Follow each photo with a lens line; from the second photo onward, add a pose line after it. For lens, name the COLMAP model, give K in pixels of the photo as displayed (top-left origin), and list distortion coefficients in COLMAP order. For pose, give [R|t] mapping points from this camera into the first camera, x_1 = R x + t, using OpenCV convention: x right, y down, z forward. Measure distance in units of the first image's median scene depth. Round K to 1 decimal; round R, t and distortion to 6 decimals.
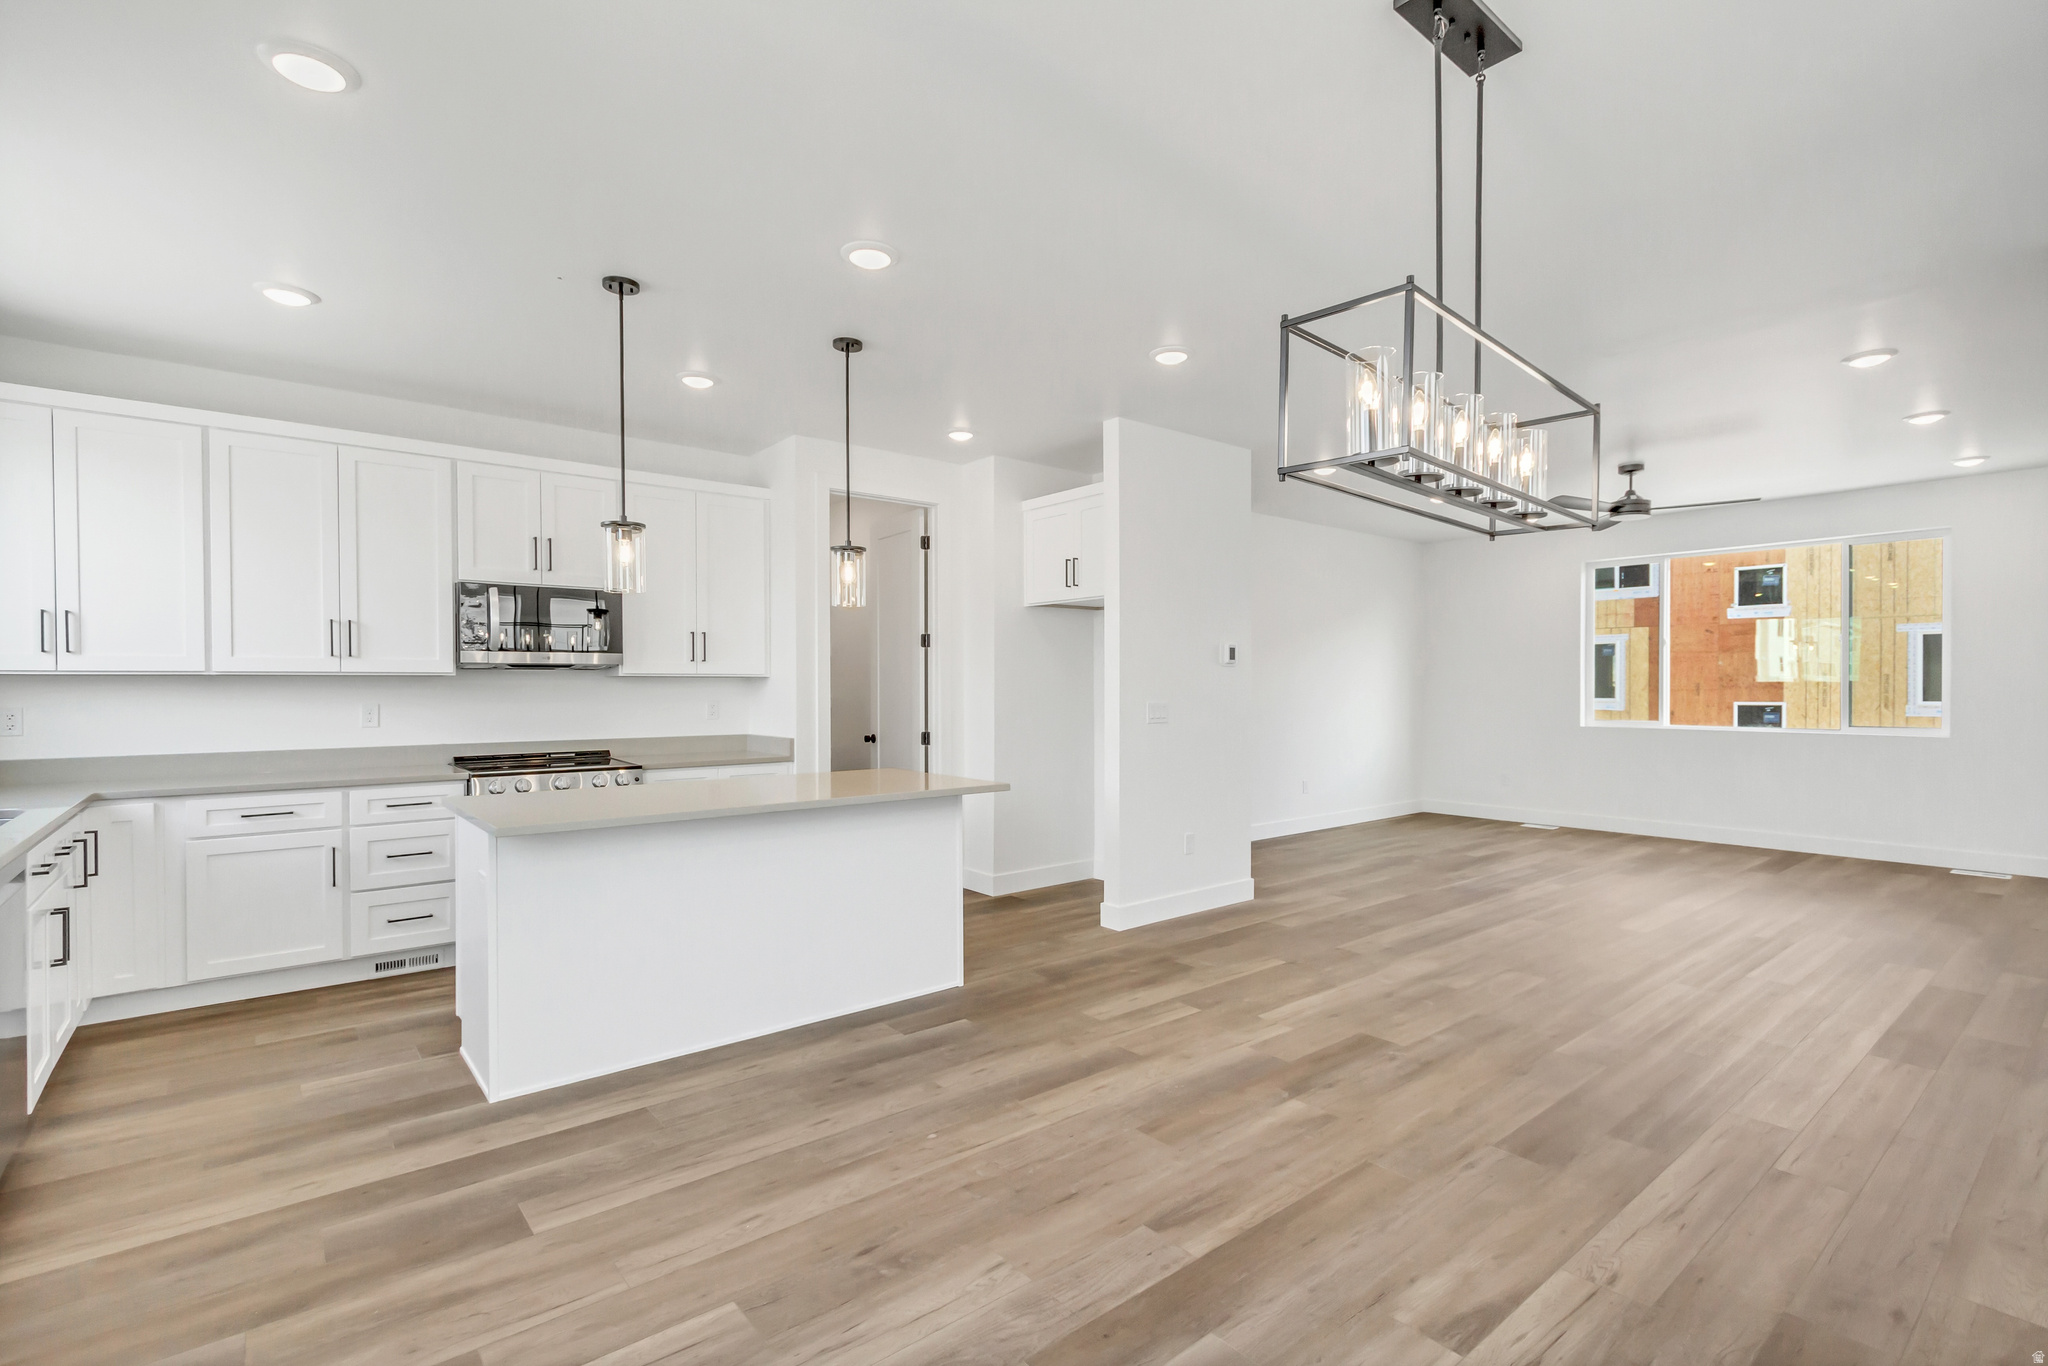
lens RADIAL K [[950.1, 0, 1024.0], [0, 950.1, 683.0], [0, 0, 1]] dist [0.009638, -0.000128]
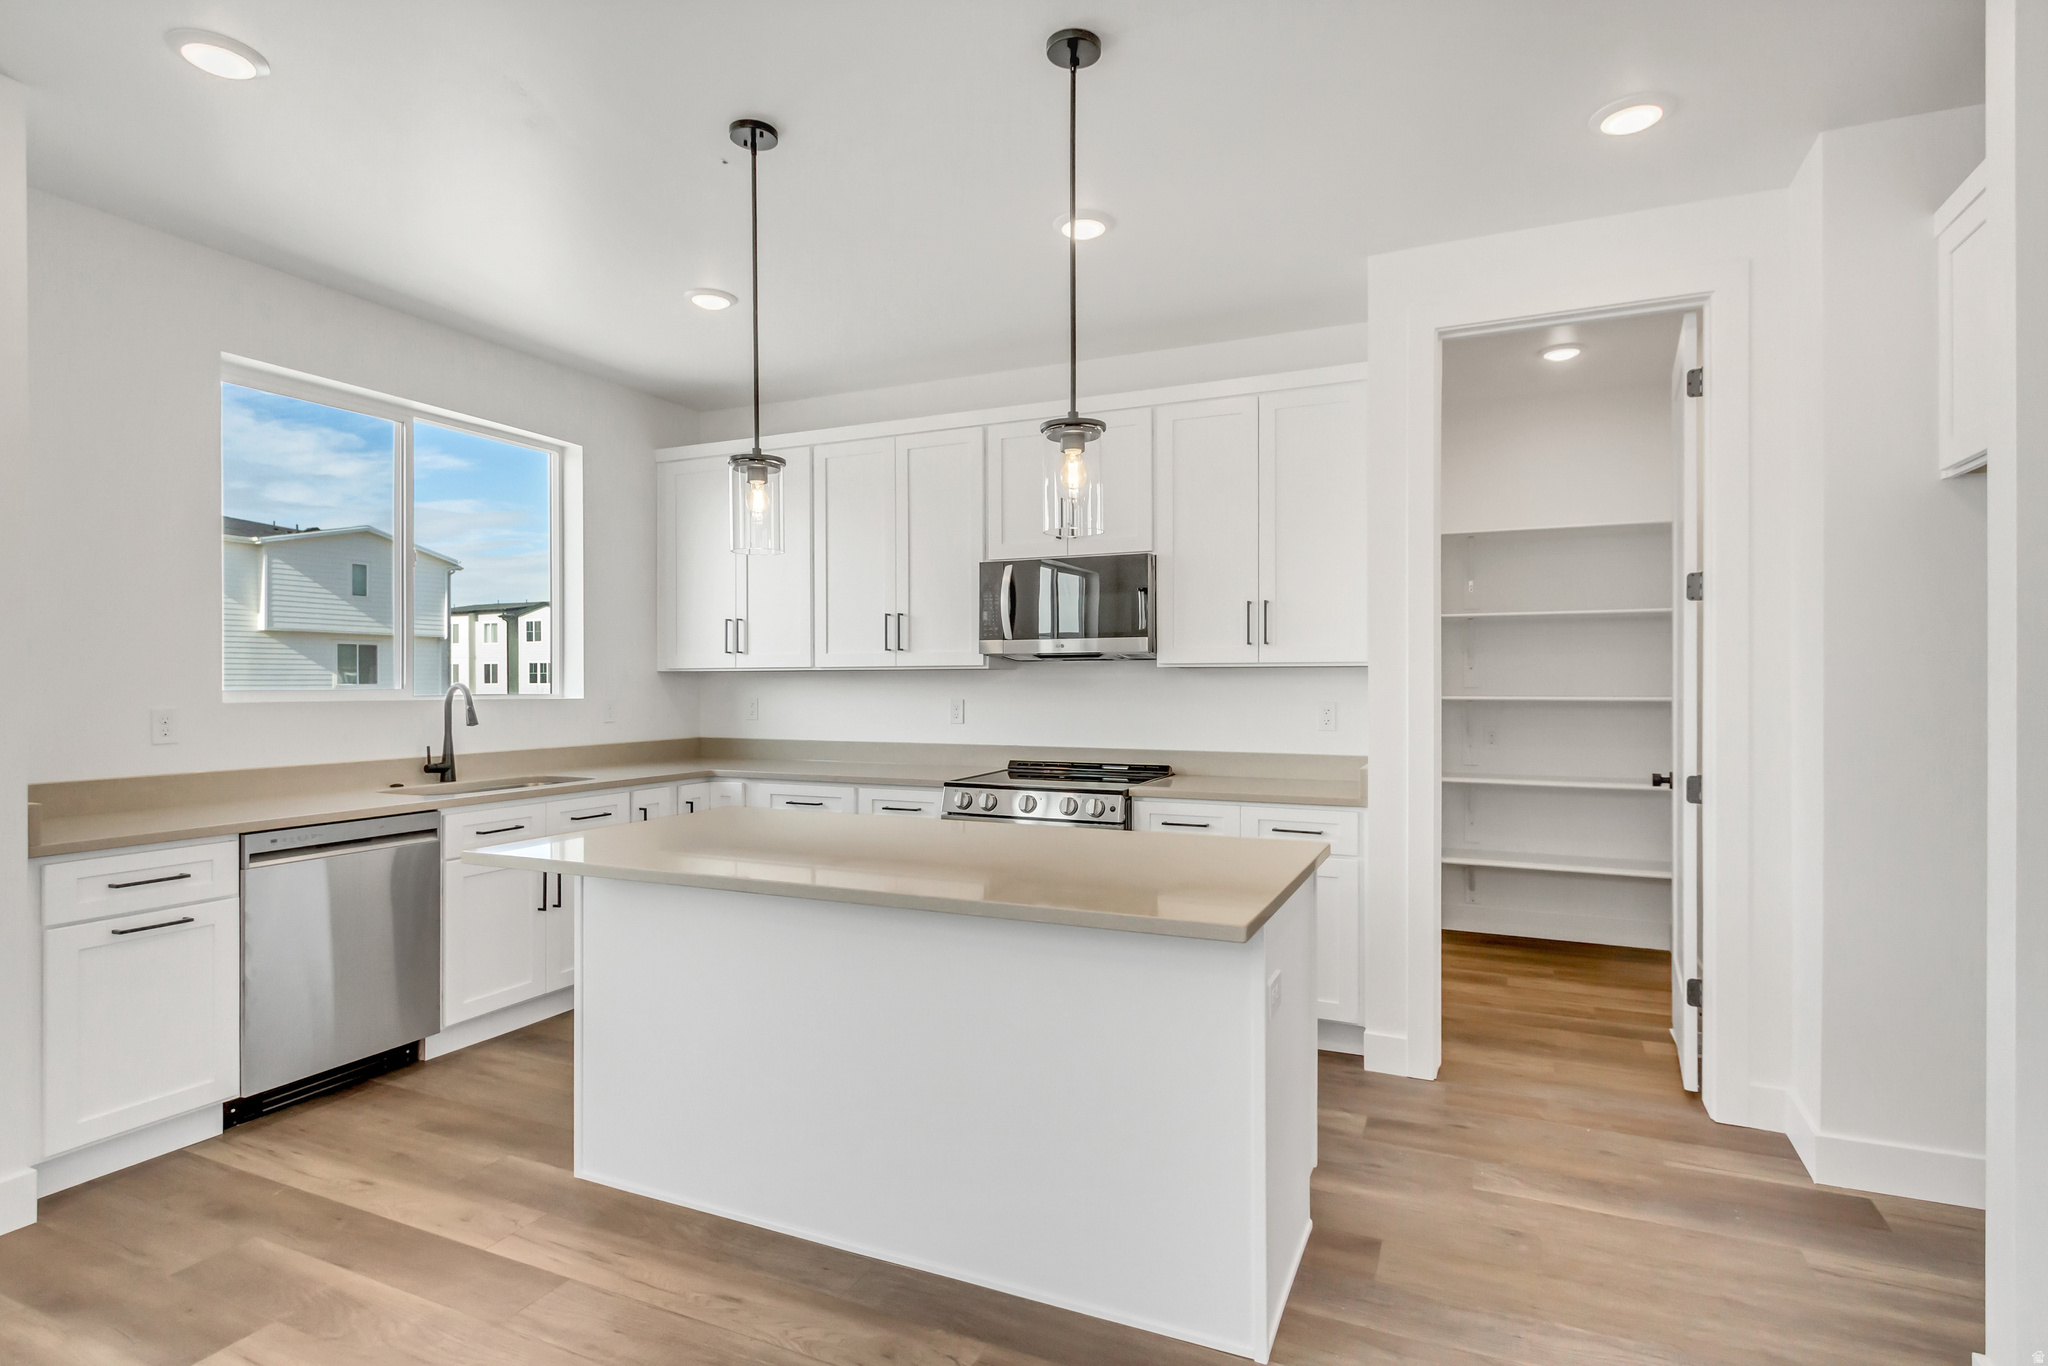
lens RADIAL K [[1020.7, 0, 1033.9], [0, 1020.7, 687.2], [0, 0, 1]] dist [0.016195, -0.012883]
pose [[0.448735, 0.007886, -0.893630, 0.275695], [0.003766, 0.999935, 0.010715, -0.000831], [0.893657, -0.008174, 0.448677, 0.617563]]
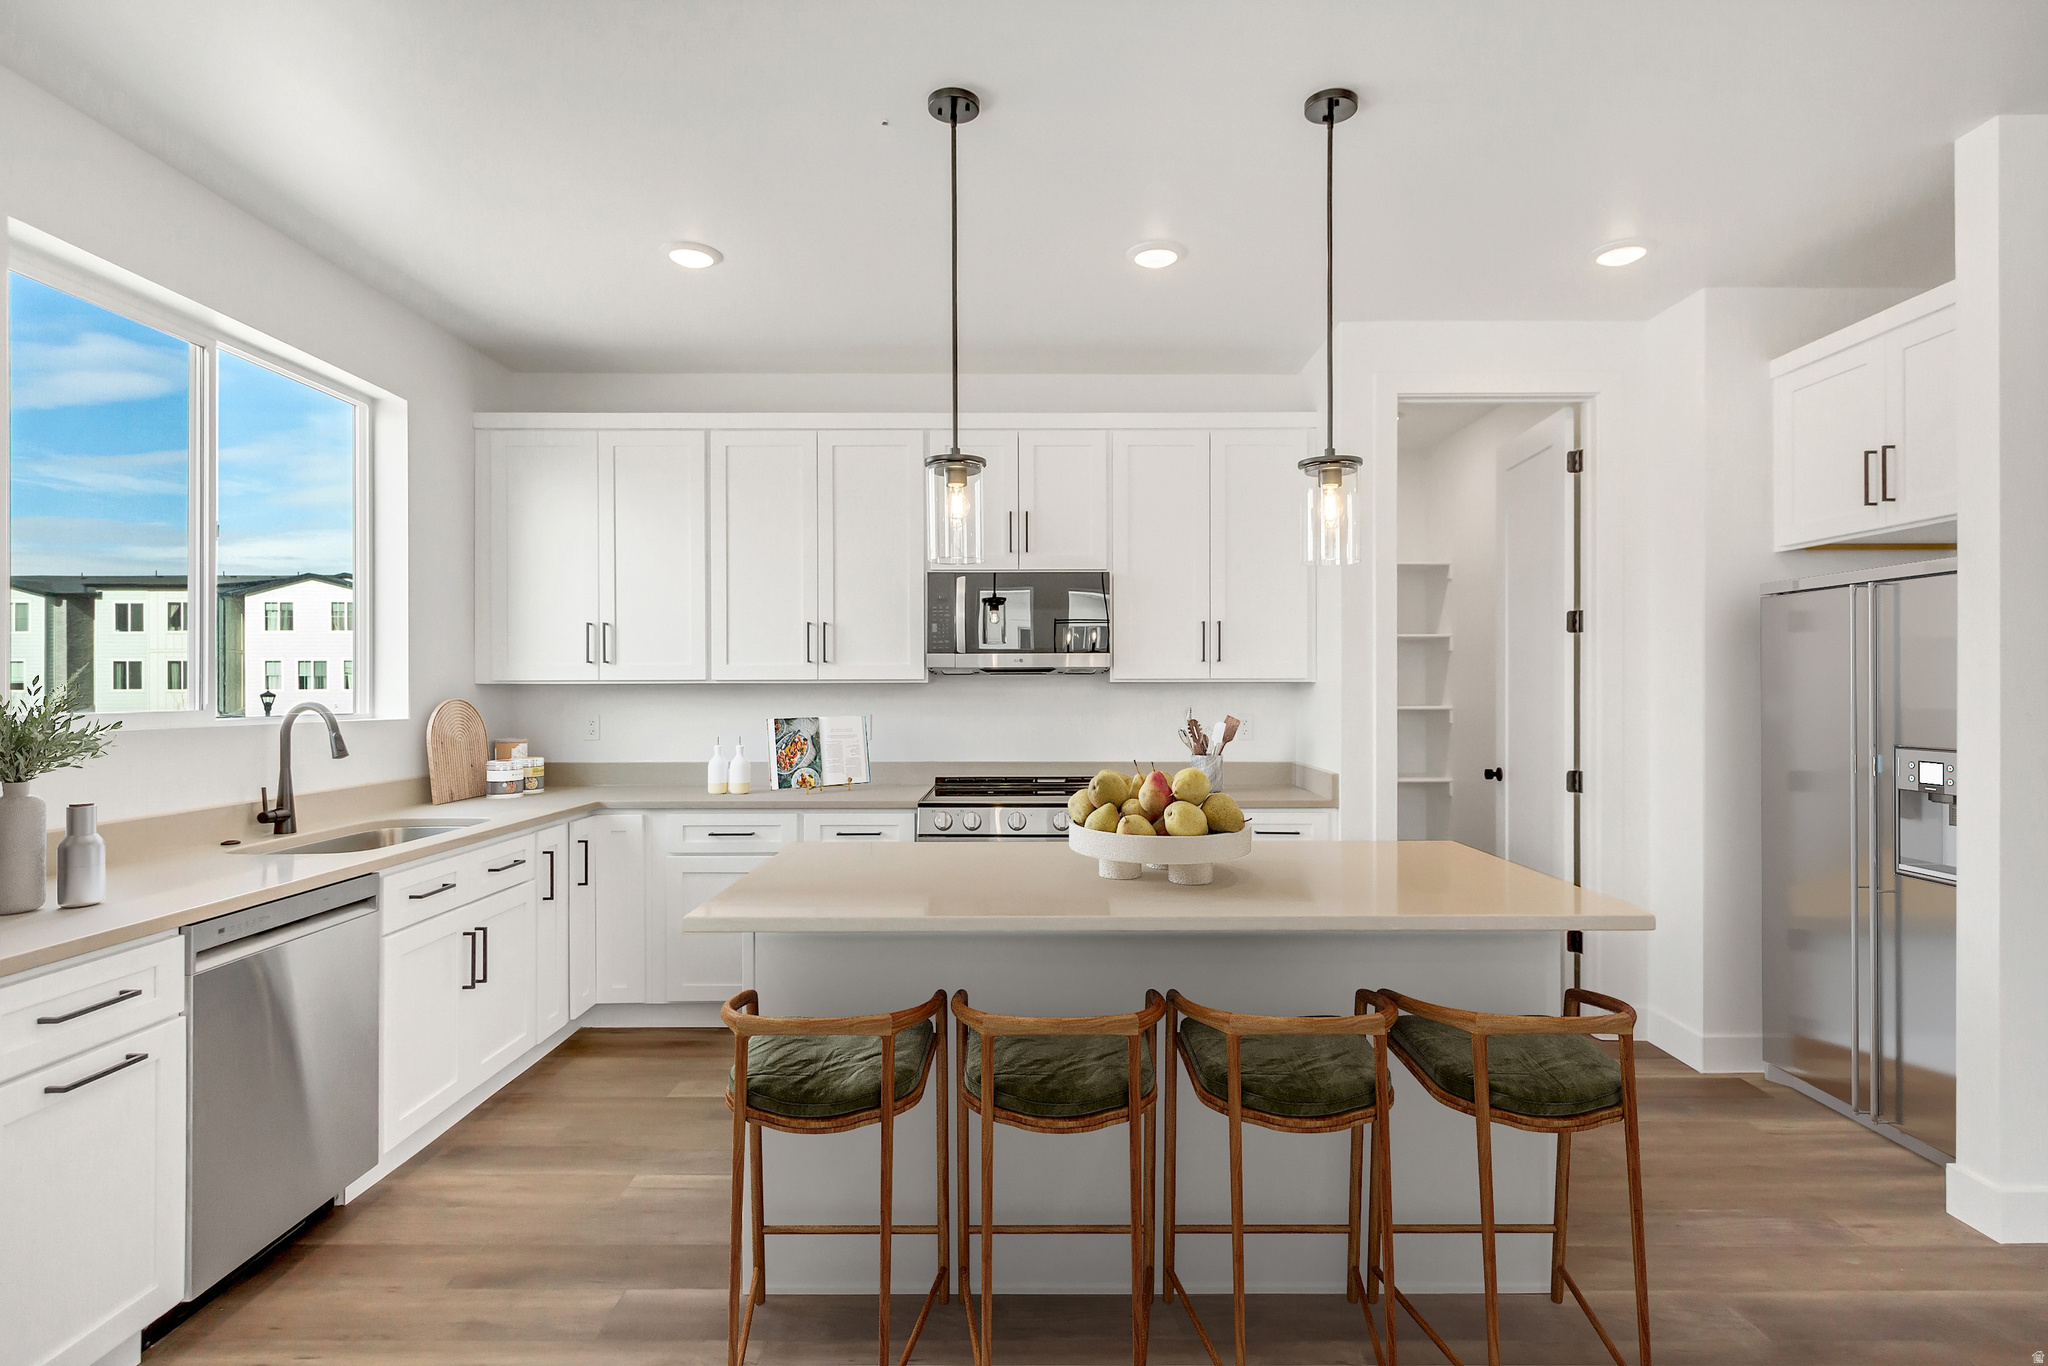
lens RADIAL K [[1020.7, 0, 1033.9], [0, 1020.7, 687.2], [0, 0, 1]] dist [0.016195, -0.012883]
pose [[0.776046, 0.001998, -0.630674, 0.055044], [0.001809, 0.999984, 0.005394, -0.008892], [0.630674, -0.005328, 0.776029, 0.353421]]
